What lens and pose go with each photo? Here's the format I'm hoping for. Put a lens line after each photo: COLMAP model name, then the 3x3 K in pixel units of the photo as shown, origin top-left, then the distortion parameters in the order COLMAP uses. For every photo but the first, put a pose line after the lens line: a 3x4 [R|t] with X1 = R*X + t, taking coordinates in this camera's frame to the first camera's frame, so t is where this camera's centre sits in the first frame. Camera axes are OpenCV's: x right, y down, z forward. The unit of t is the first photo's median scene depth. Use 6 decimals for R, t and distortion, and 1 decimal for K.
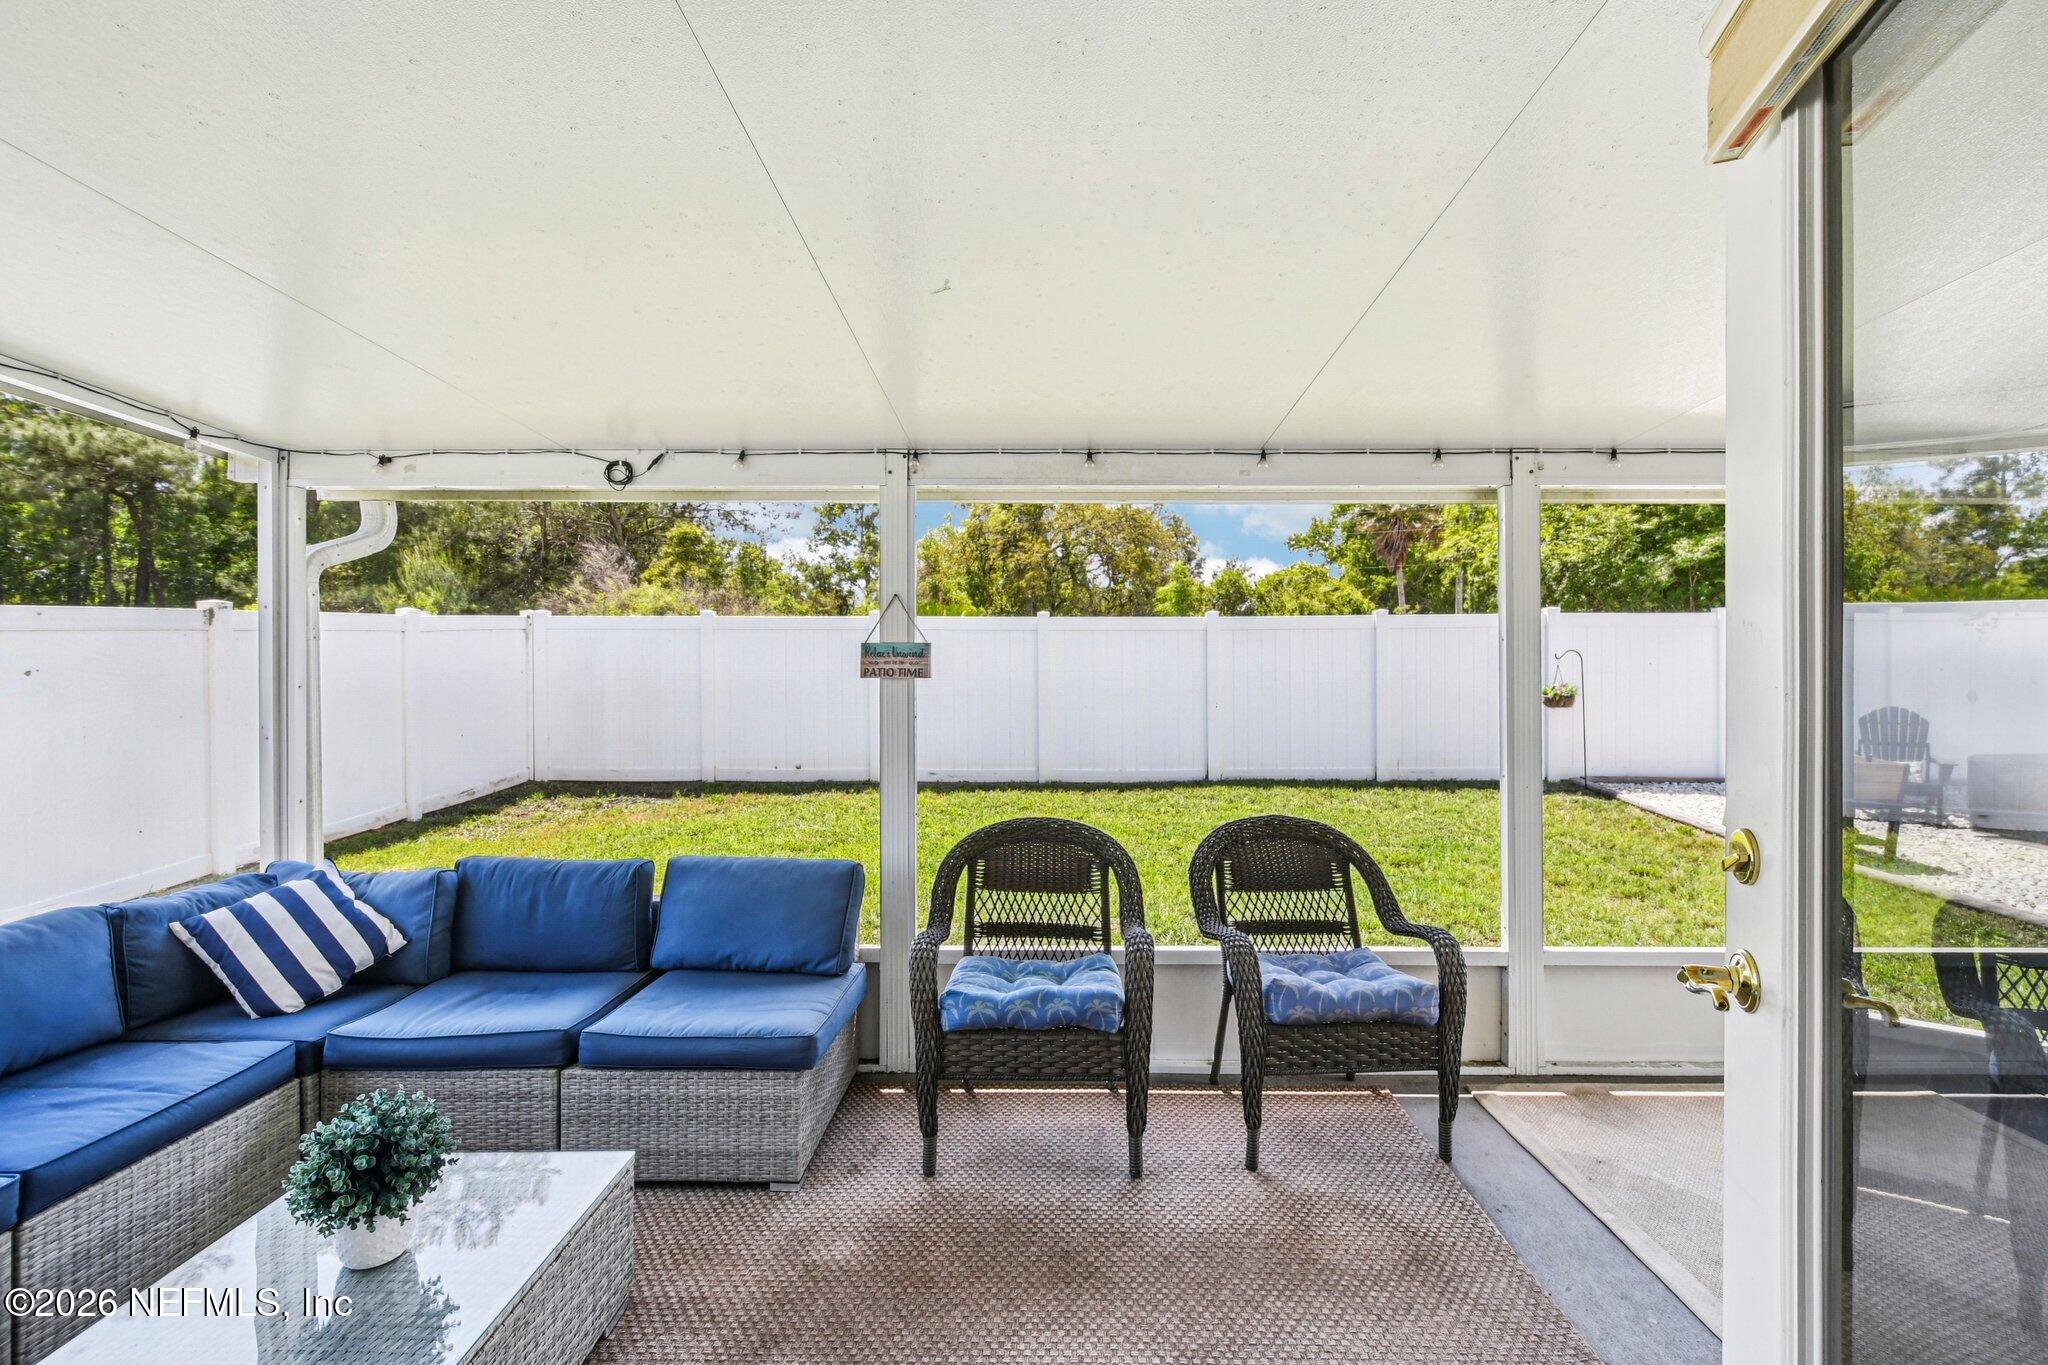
lens RADIAL K [[897.6, 0, 1023.0], [0, 897.6, 686.0], [0, 0, 1]] dist [-0.003986, -0.000293]
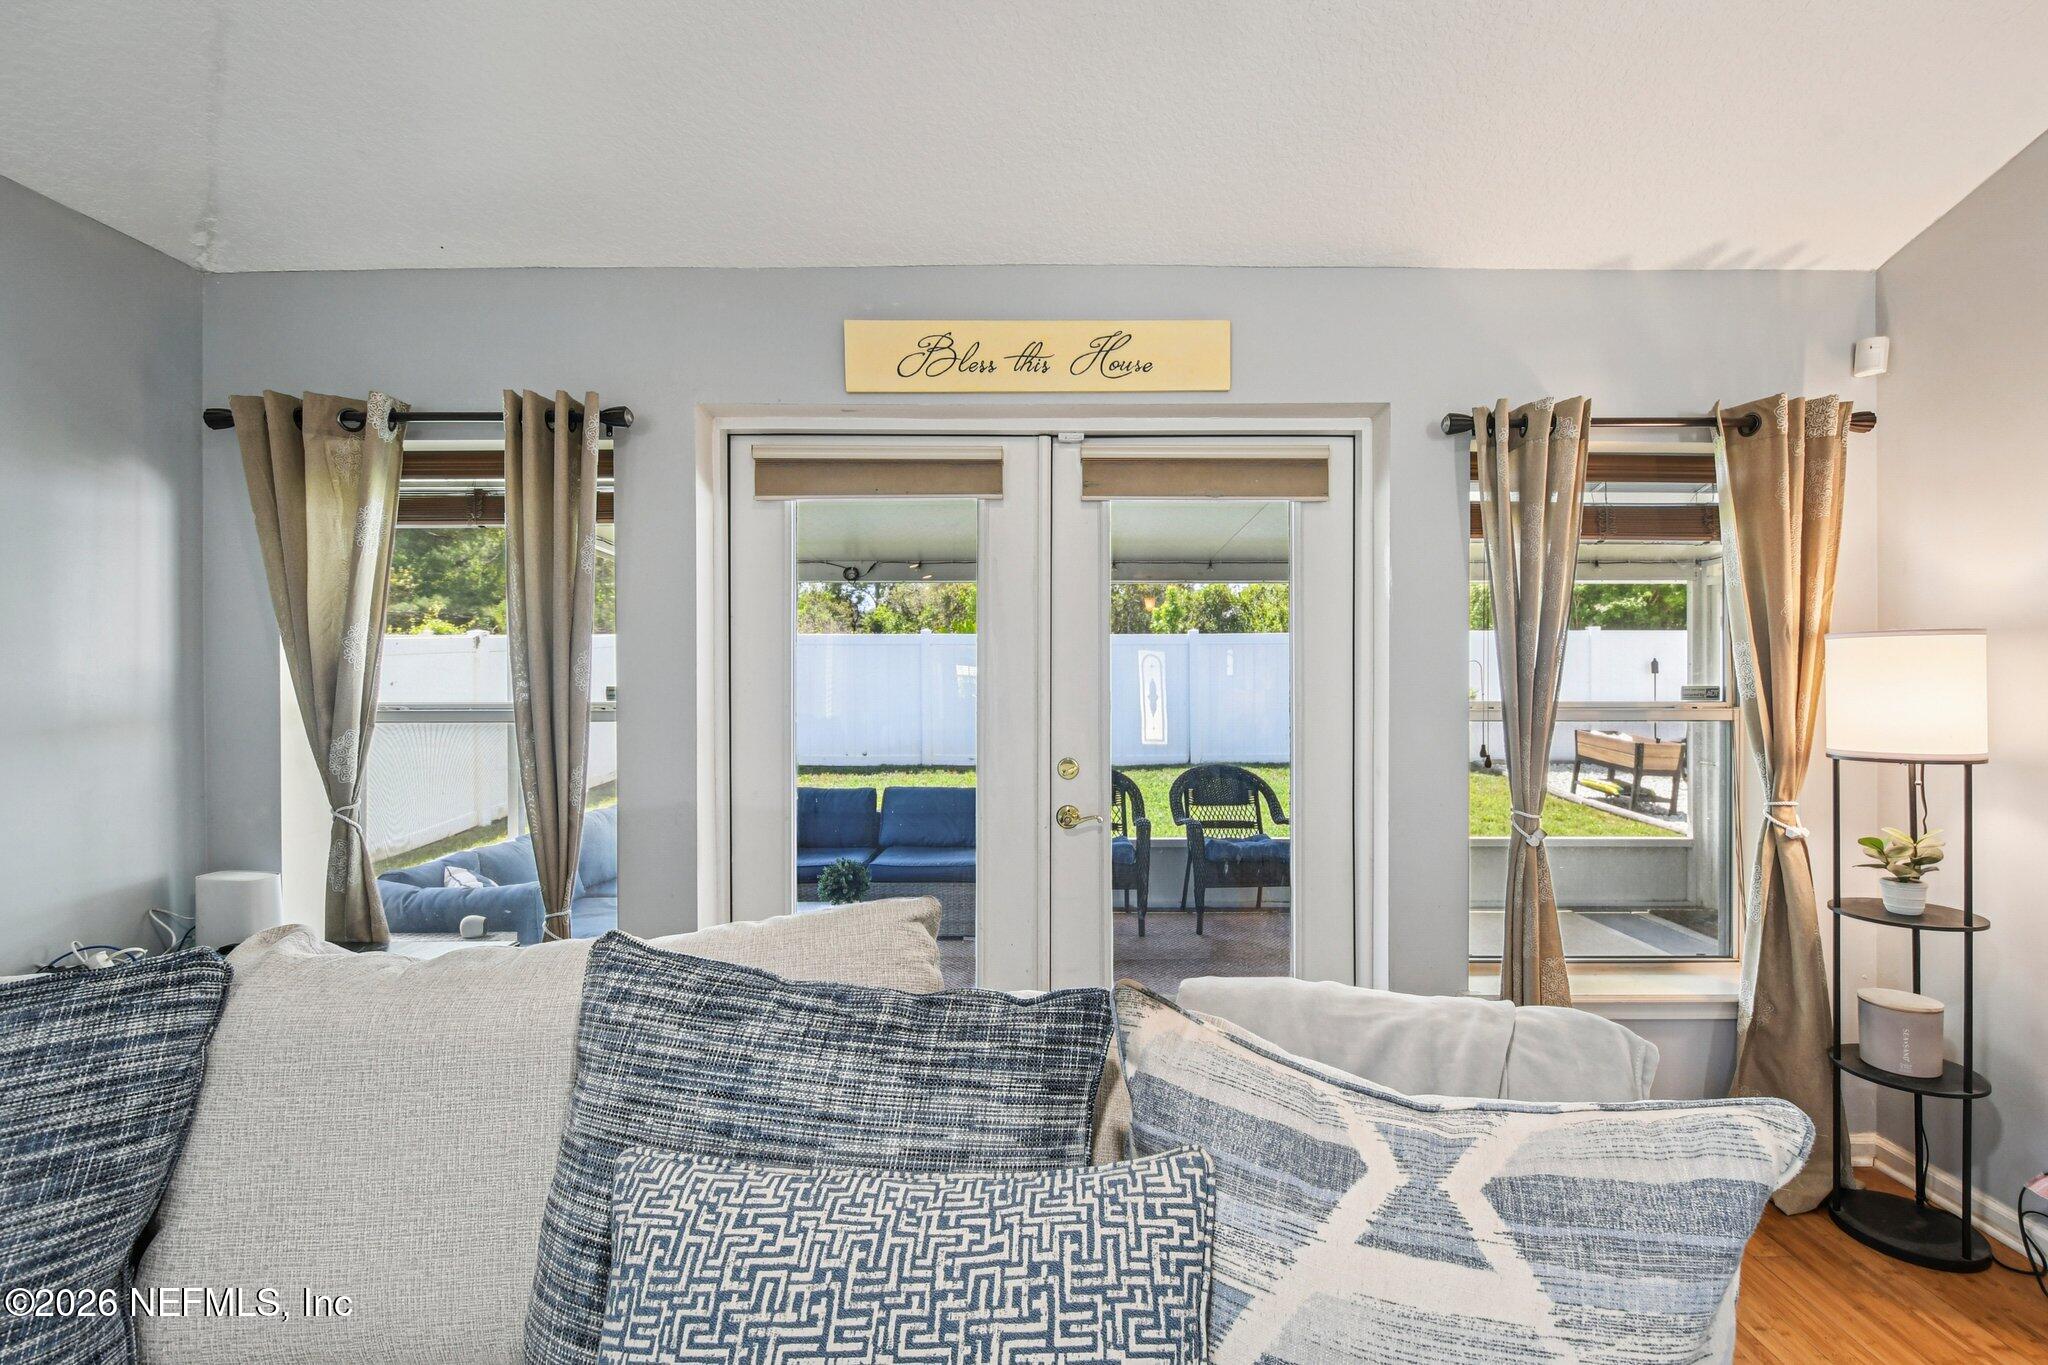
lens RADIAL K [[897.6, 0, 1029.6], [0, 897.6, 691.5], [0, 0, 1]] dist [-0.003986, -0.000293]
pose [[0.999868, -0.002885, 0.015992, -0.125828], [0.002789, 0.999978, 0.006002, -0.012912], [-0.016009, -0.005957, 0.999854, -0.808153]]
